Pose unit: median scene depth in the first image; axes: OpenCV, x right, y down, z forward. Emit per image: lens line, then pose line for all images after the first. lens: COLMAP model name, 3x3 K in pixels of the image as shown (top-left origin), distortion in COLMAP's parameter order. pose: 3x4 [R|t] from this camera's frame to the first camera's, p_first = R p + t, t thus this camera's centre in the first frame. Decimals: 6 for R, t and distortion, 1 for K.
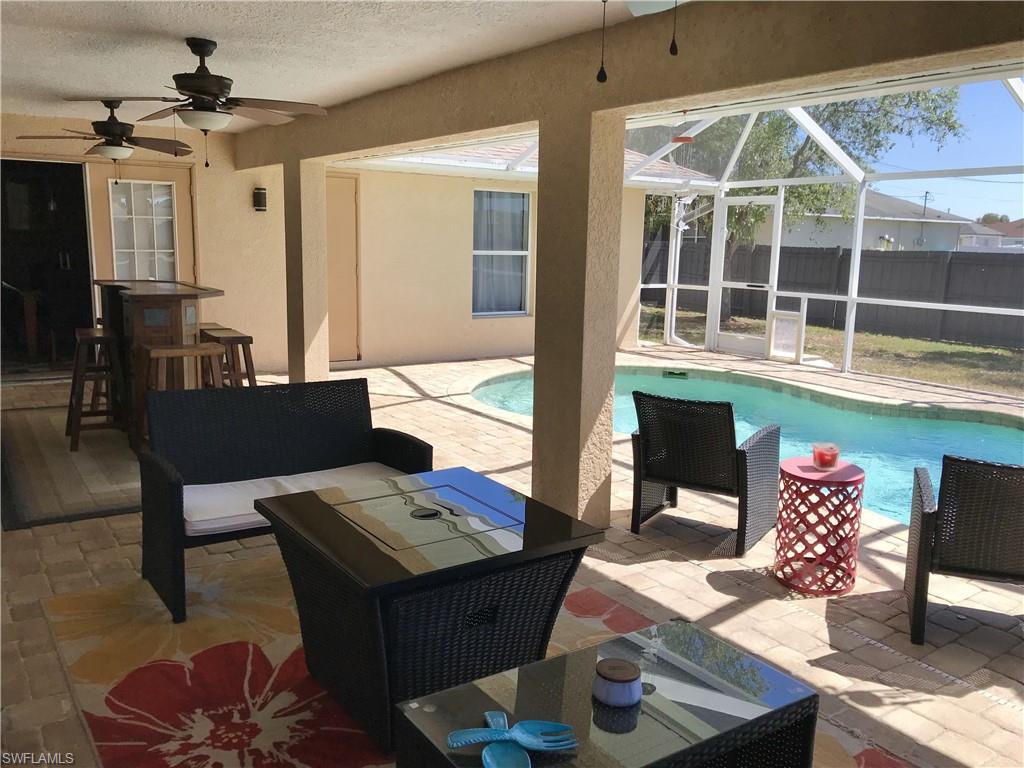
lens RADIAL K [[848.4, 0, 510.7], [0, 848.4, 381.8], [0, 0, 1]] dist [0.034993, -0.022940]
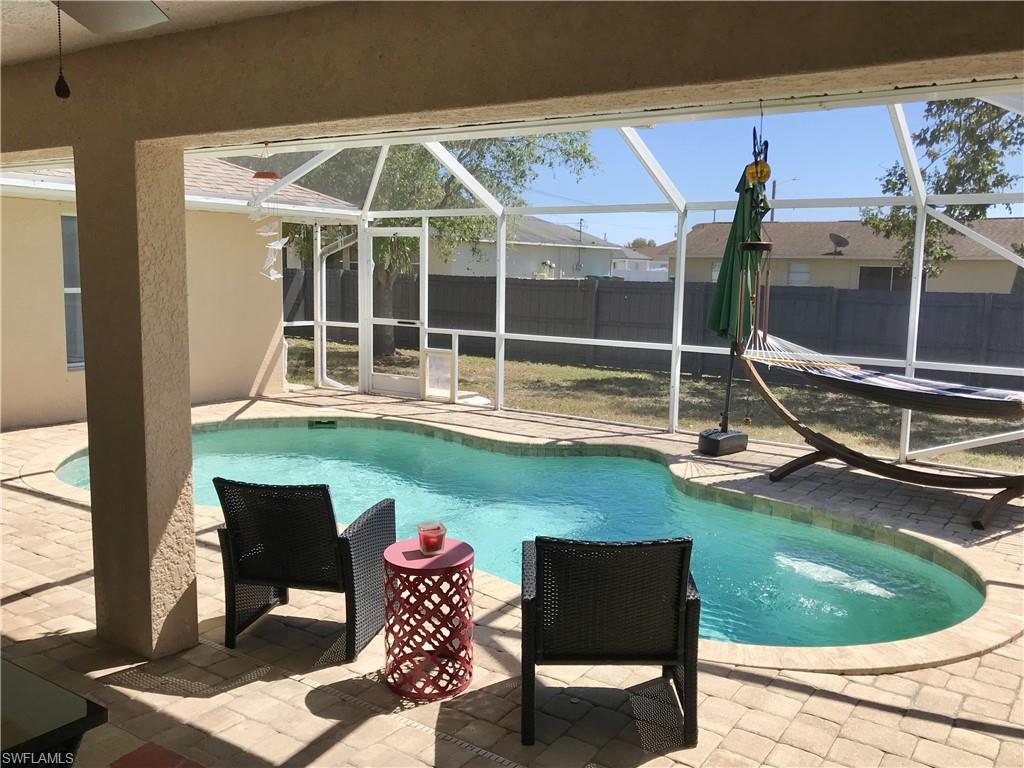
lens RADIAL K [[901.7, 0, 513.2], [0, 901.7, 381.9], [0, 0, 1]] dist [0.067559, -0.082008]
pose [[0.935872, -0.051835, 0.348507, 0.107030], [0.062939, 0.997805, -0.020605, -0.042671], [-0.346674, 0.041218, 0.937080, 0.065362]]
